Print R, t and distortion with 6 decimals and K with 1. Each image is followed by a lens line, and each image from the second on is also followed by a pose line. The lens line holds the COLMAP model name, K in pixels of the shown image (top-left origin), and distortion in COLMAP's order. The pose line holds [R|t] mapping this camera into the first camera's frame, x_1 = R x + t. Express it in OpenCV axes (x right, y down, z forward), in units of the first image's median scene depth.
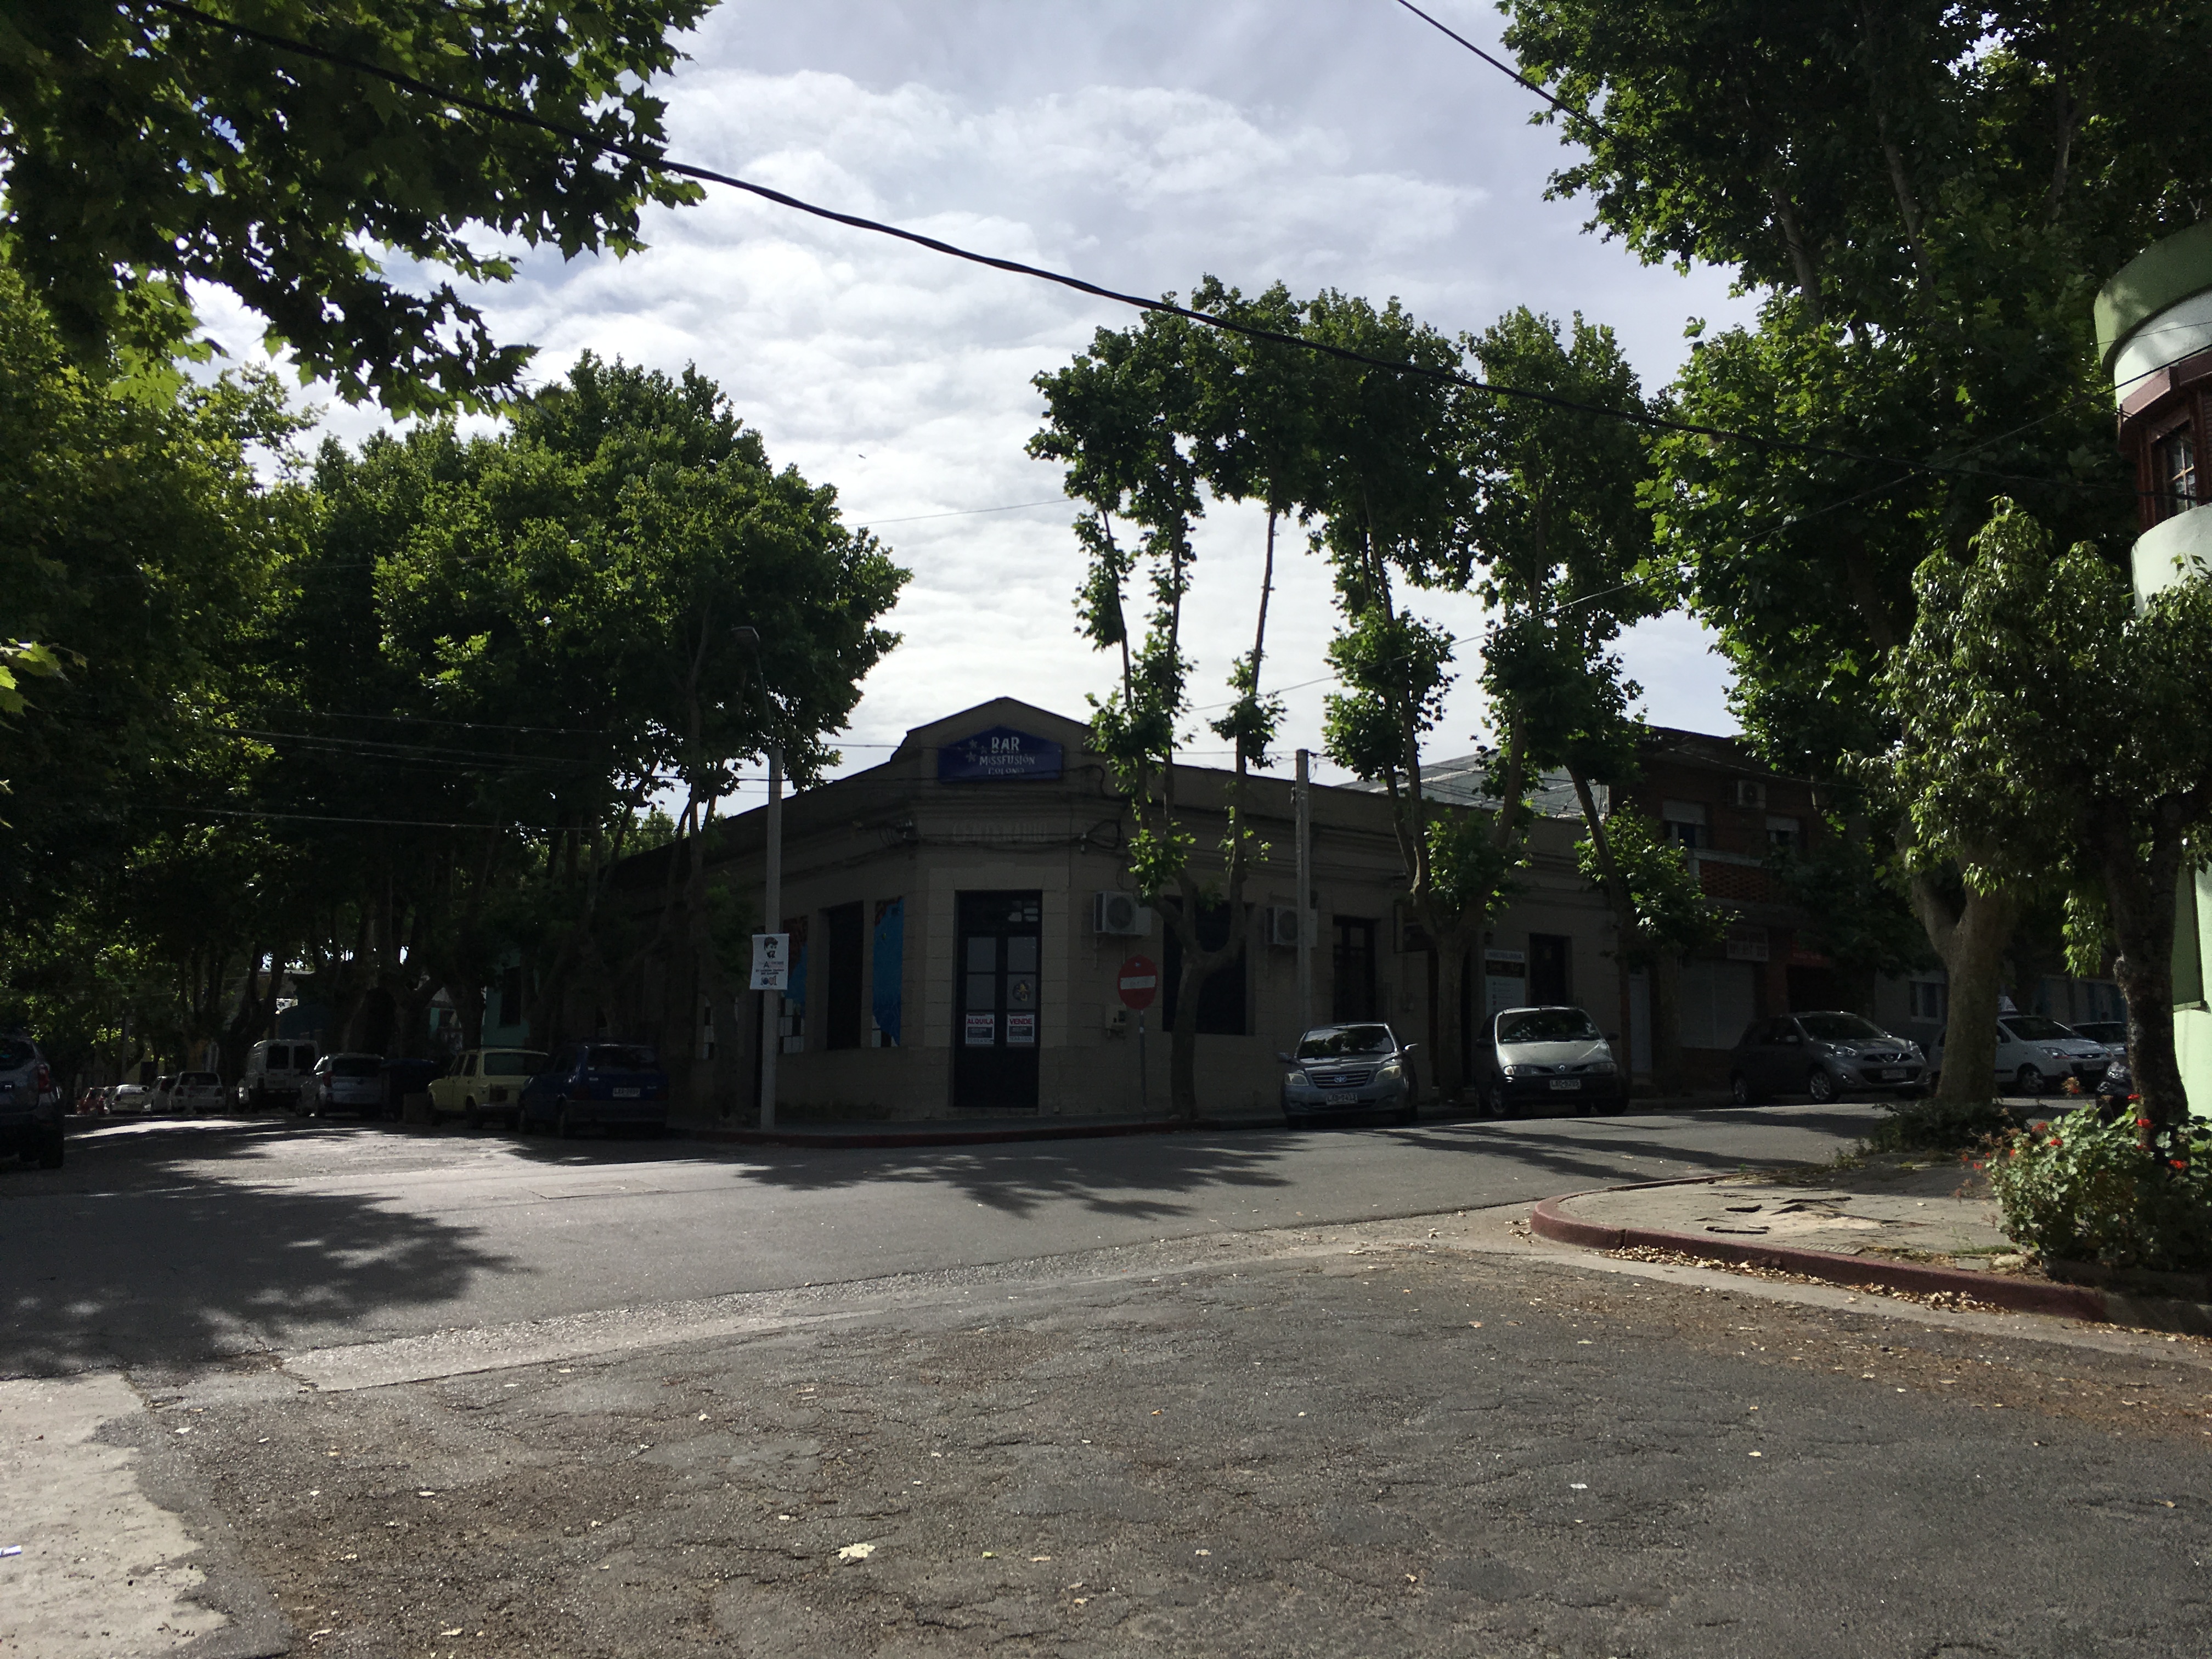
lens RADIAL K [[1877.0, 0, 1106.0], [0, 1877.0, 829.5], [0, 0, 1]] dist [0.082343, -0.112001]
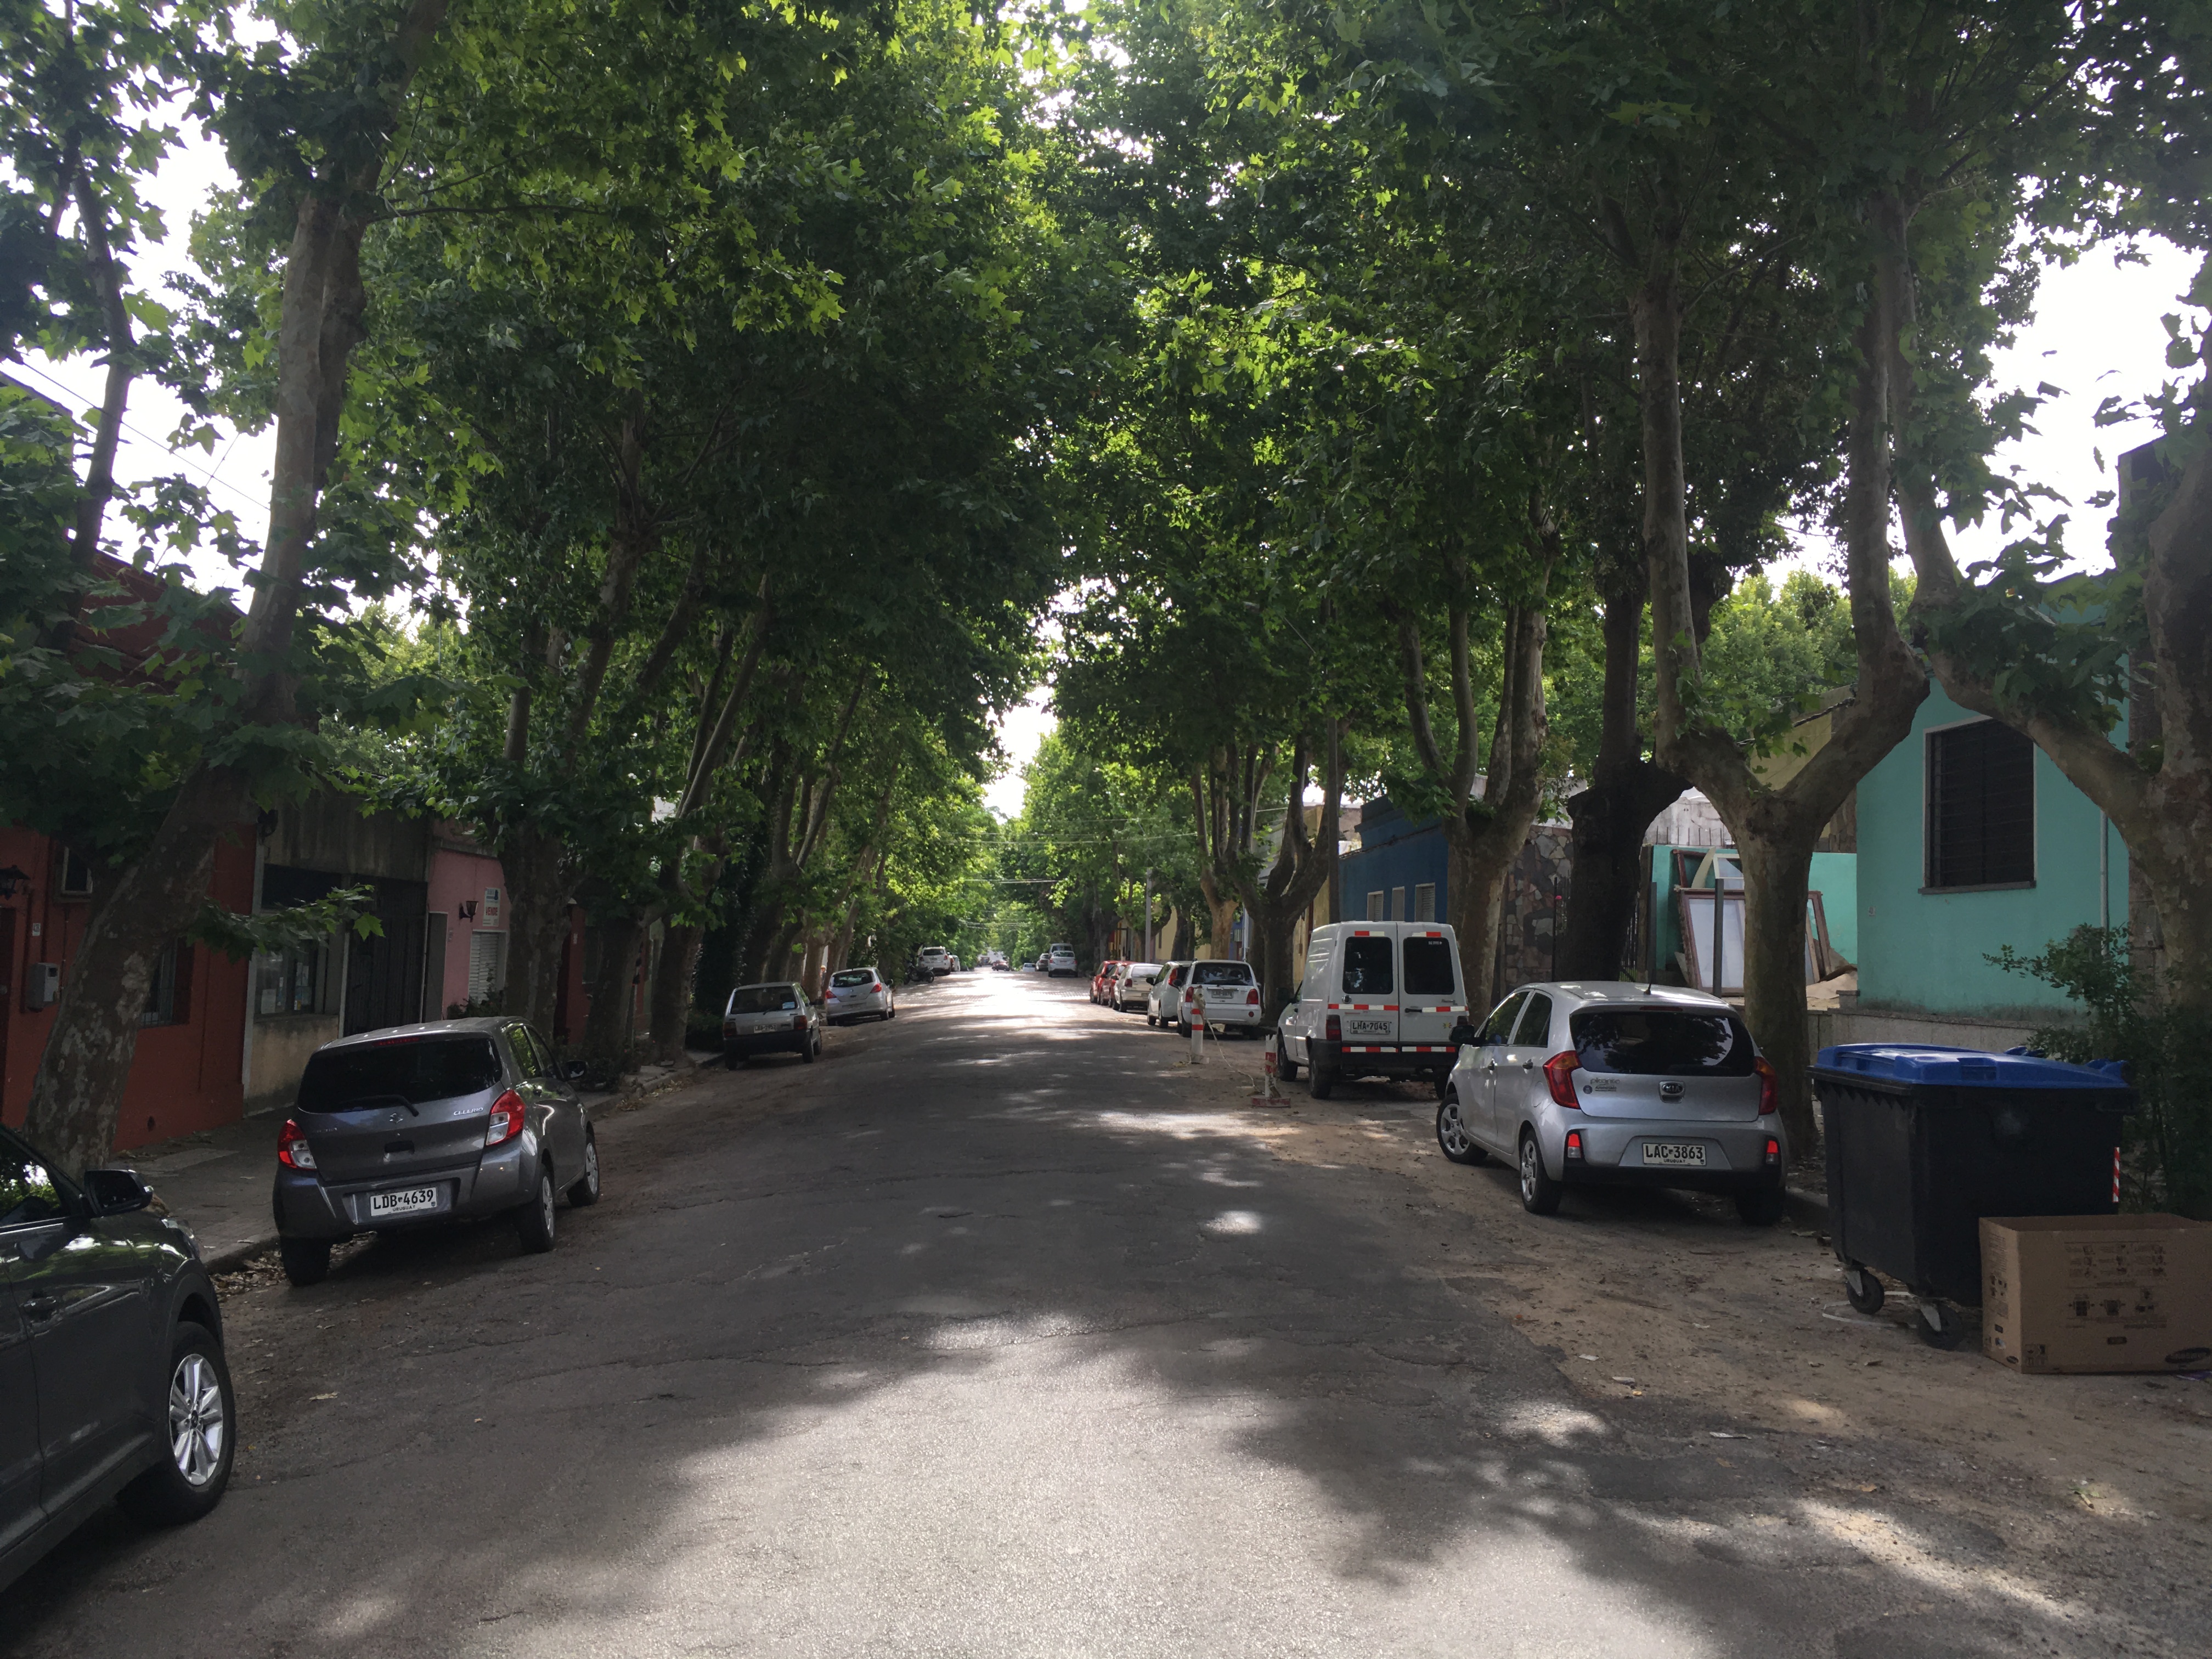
lens RADIAL K [[1877.0, 0, 1106.0], [0, 1877.0, 829.5], [0, 0, 1]] dist [0.082343, -0.112001]
pose [[0.868859, -0.009235, -0.494973, -0.246125], [0.048278, 0.996641, 0.066150, 0.053083], [0.492699, -0.081371, 0.866387, 0.539796]]
